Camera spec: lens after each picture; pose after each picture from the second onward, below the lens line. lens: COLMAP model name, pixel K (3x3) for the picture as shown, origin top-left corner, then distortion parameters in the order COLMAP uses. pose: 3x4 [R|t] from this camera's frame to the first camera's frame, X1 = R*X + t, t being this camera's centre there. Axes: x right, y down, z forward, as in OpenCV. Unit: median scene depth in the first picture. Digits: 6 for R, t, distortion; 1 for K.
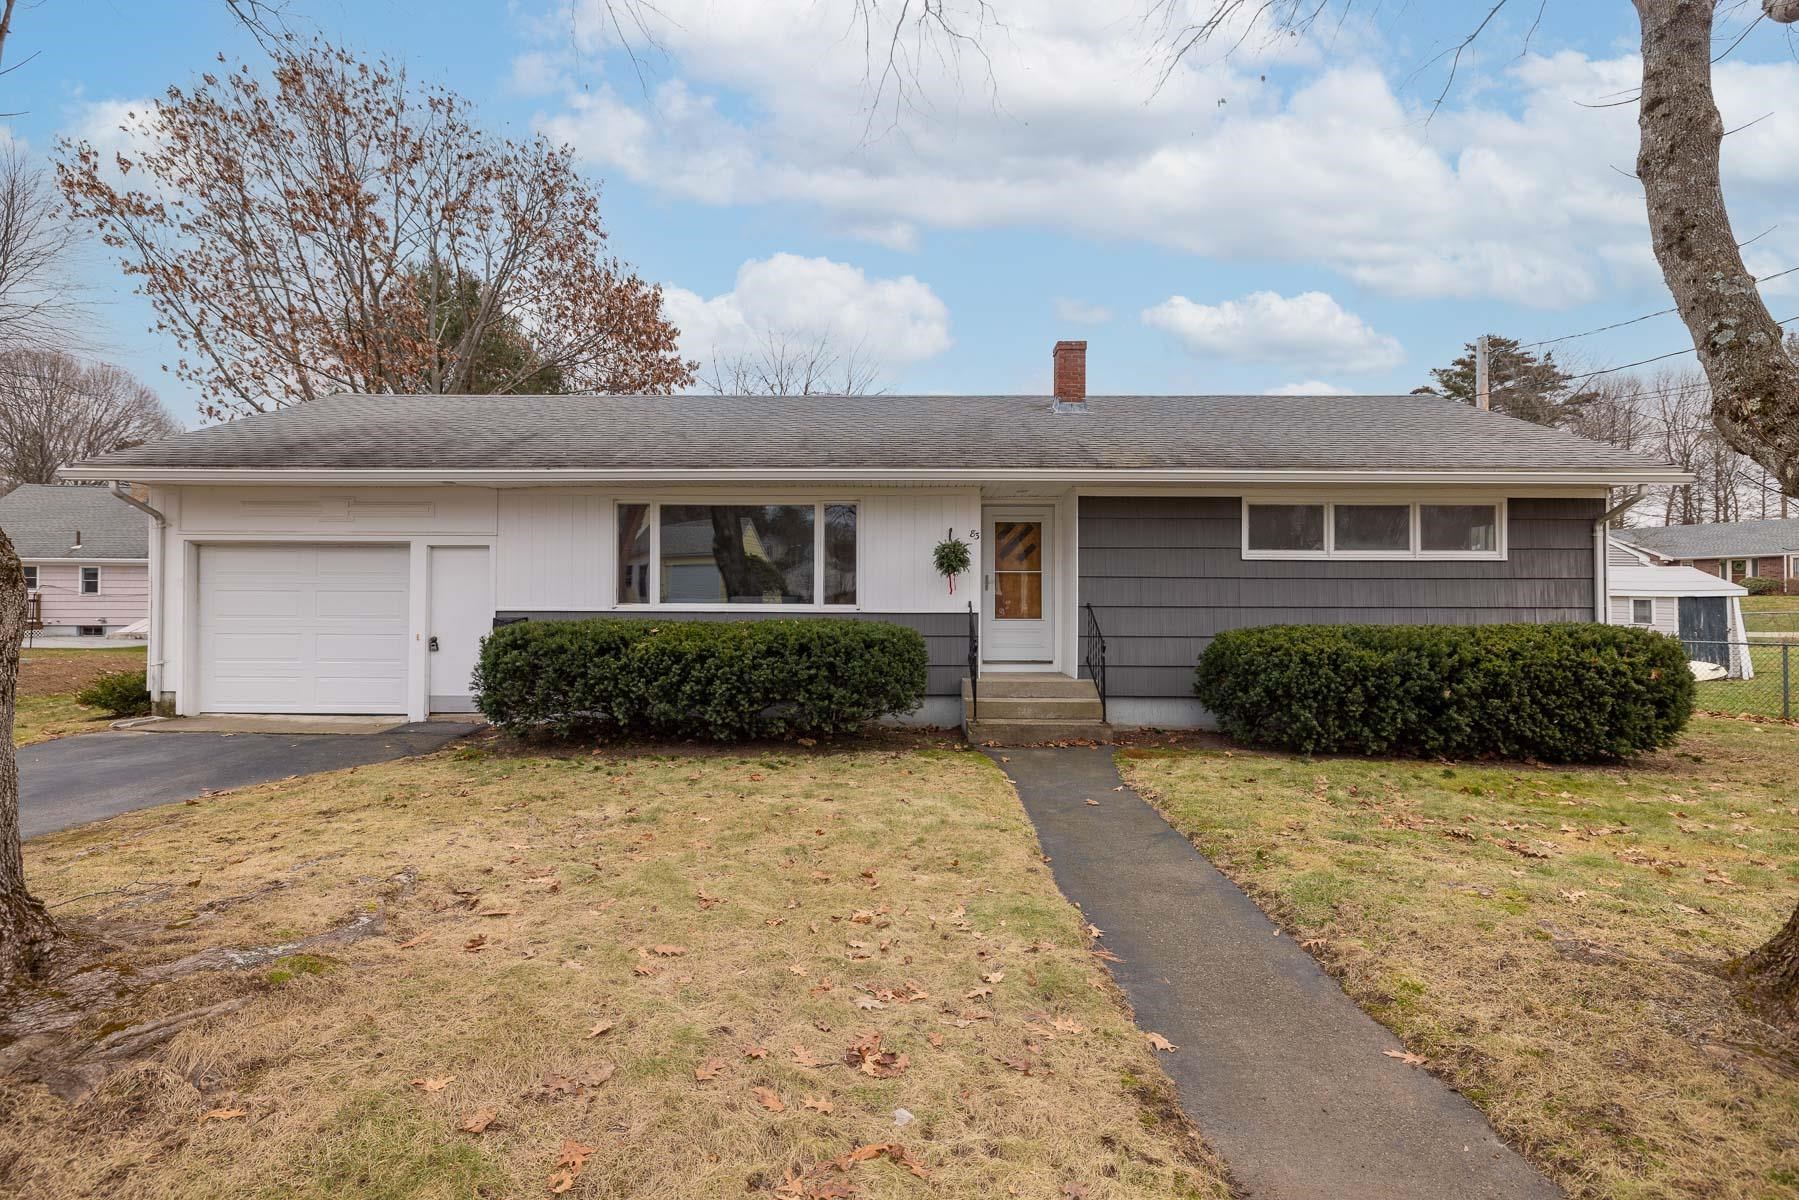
lens RADIAL K [[842.4, 0, 899.5], [0, 842.4, 600.0], [0, 0, 1]] dist [-0.001958, -0.000023]
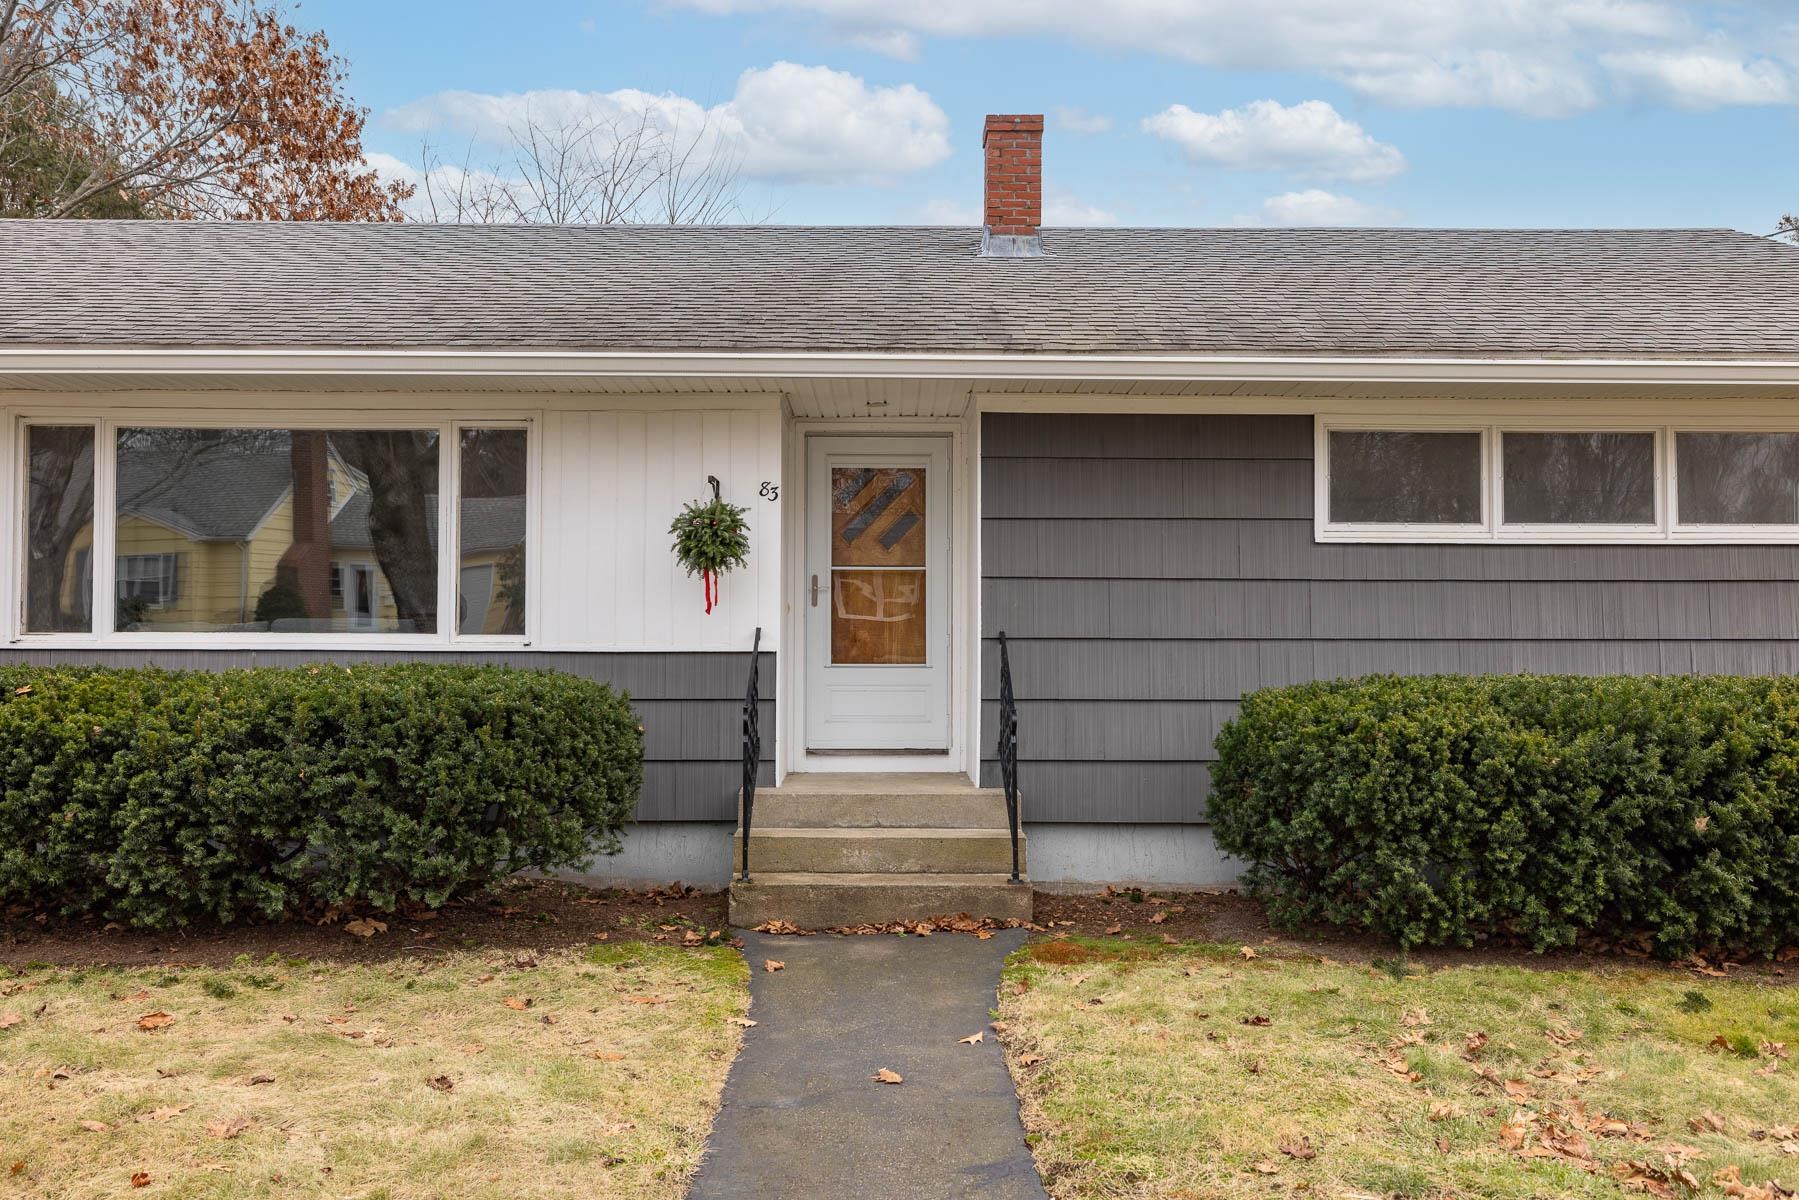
lens RADIAL K [[1493.0, 0, 899.5], [0, 1493.0, 600.0], [0, 0, 1]] dist [0.003269, 0.002997]
pose [[0.999741, 0.000055, 0.022747, 0.153037], [0.000393, 0.999806, -0.019714, 0.002685], [-0.022743, 0.019718, 0.999547, 0.145496]]
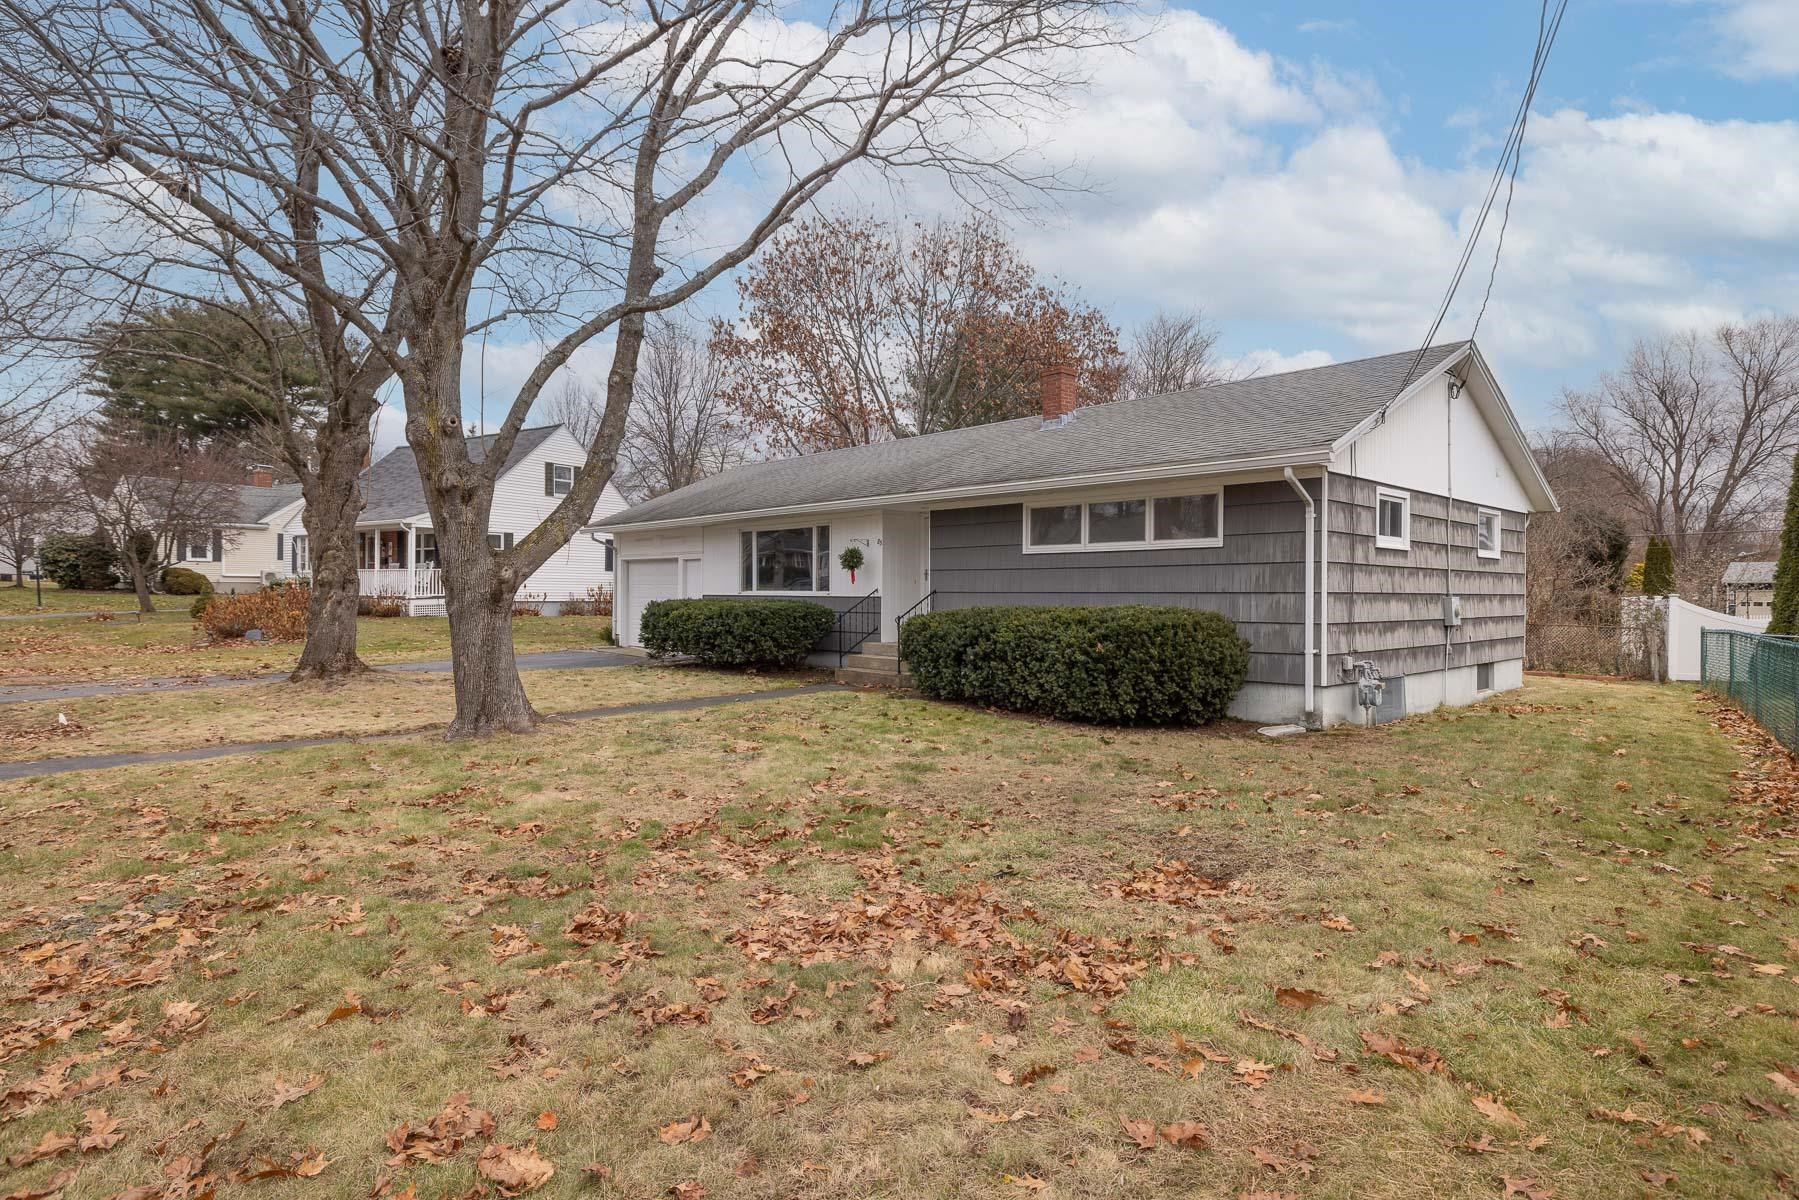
lens RADIAL K [[940.0, 0, 902.2], [0, 940.0, 591.7], [0, 0, 1]] dist [-0.002257, -0.000776]
pose [[0.691914, -0.001412, -0.721979, 1.343098], [-0.000354, 0.999997, -0.002295, 0.011414], [0.721980, 0.001844, 0.691912, -0.084130]]
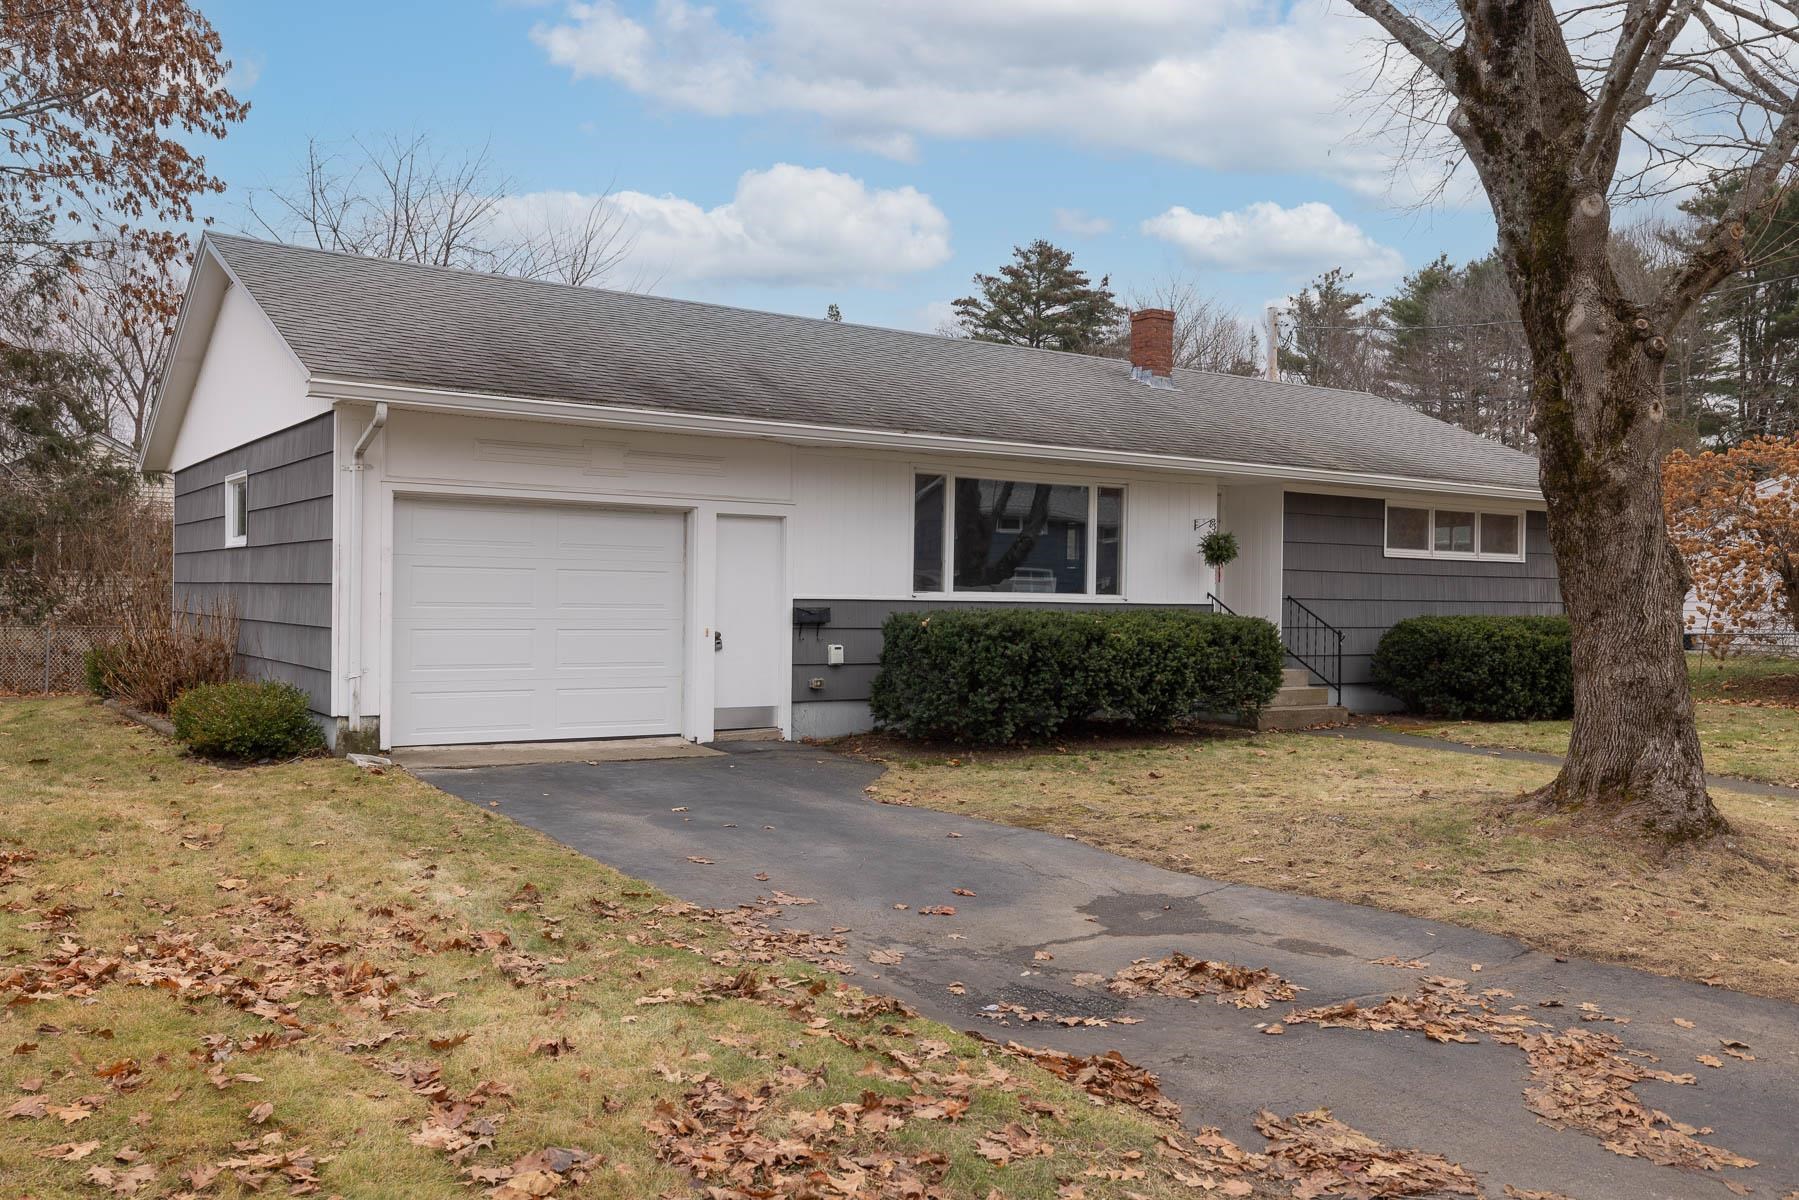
lens RADIAL K [[1493.0, 0, 899.5], [0, 1493.0, 600.0], [0, 0, 1]] dist [0.003269, 0.002997]
pose [[0.814625, 0.006532, 0.579951, -1.298120], [-0.014533, 0.999852, 0.009153, -0.000484], [-0.579806, -0.015885, 0.814600, -0.229277]]
